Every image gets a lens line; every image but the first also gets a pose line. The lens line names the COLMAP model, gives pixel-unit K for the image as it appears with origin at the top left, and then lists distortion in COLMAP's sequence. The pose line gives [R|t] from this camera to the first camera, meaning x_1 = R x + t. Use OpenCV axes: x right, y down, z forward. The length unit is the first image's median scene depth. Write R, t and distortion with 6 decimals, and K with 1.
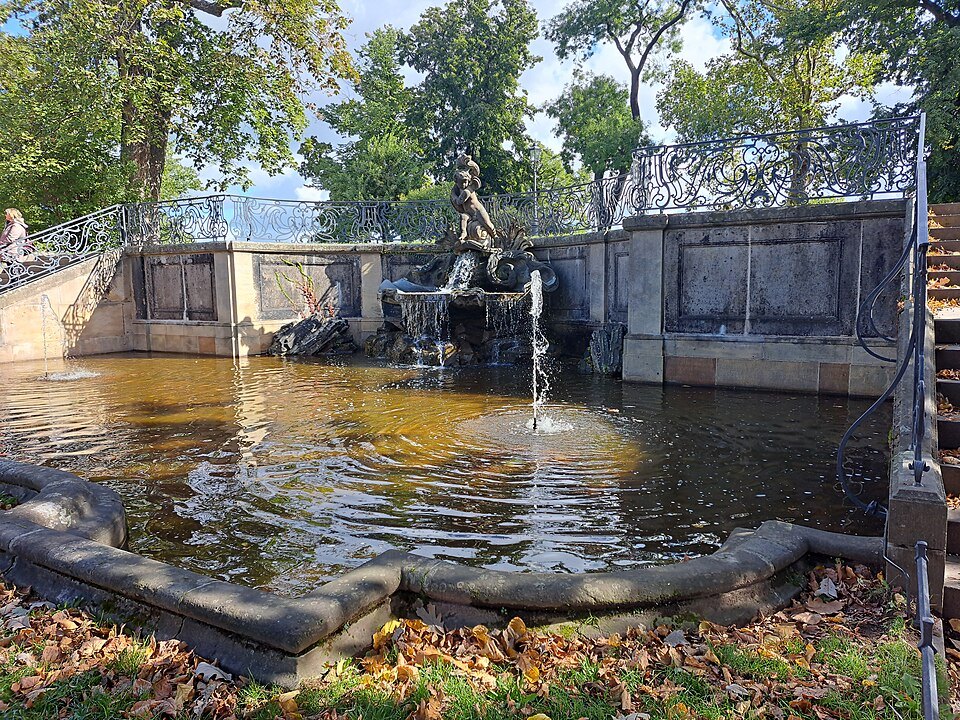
lens RADIAL K [[677.4, 0, 480.0], [0, 677.4, 360.0], [0, 0, 1]] dist [0.091944, -0.104215]
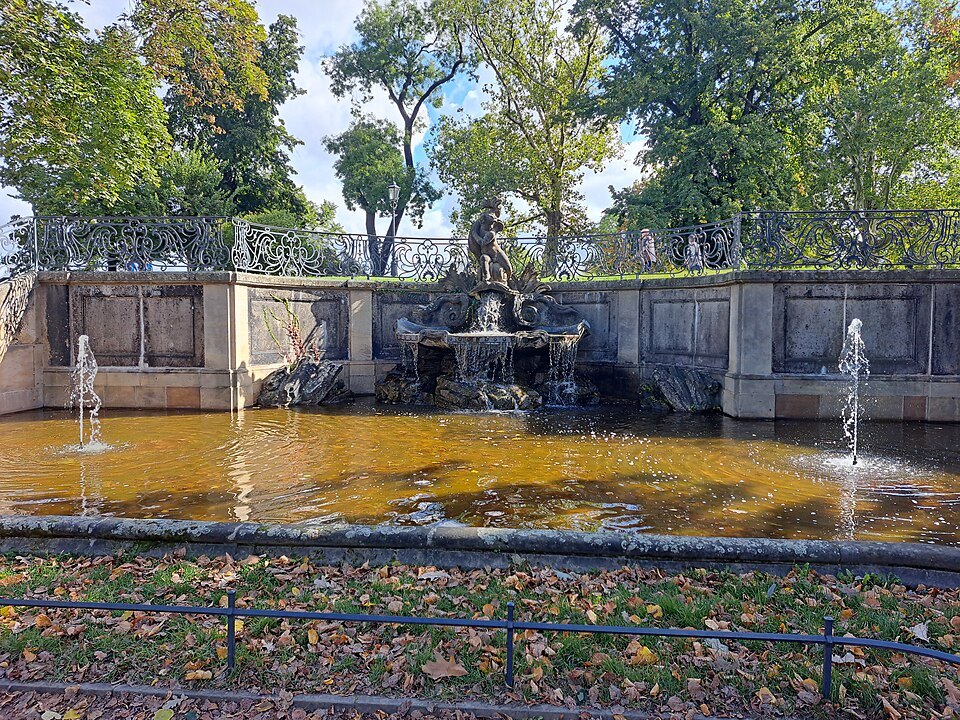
lens RADIAL K [[677.4, 0, 480.0], [0, 677.4, 360.0], [0, 0, 1]] dist [0.091944, -0.104215]
pose [[0.903546, -0.010585, 0.428361, -0.426107], [0.032797, 0.998471, -0.044506, -0.017766], [-0.427235, 0.054262, 0.902511, 0.115263]]
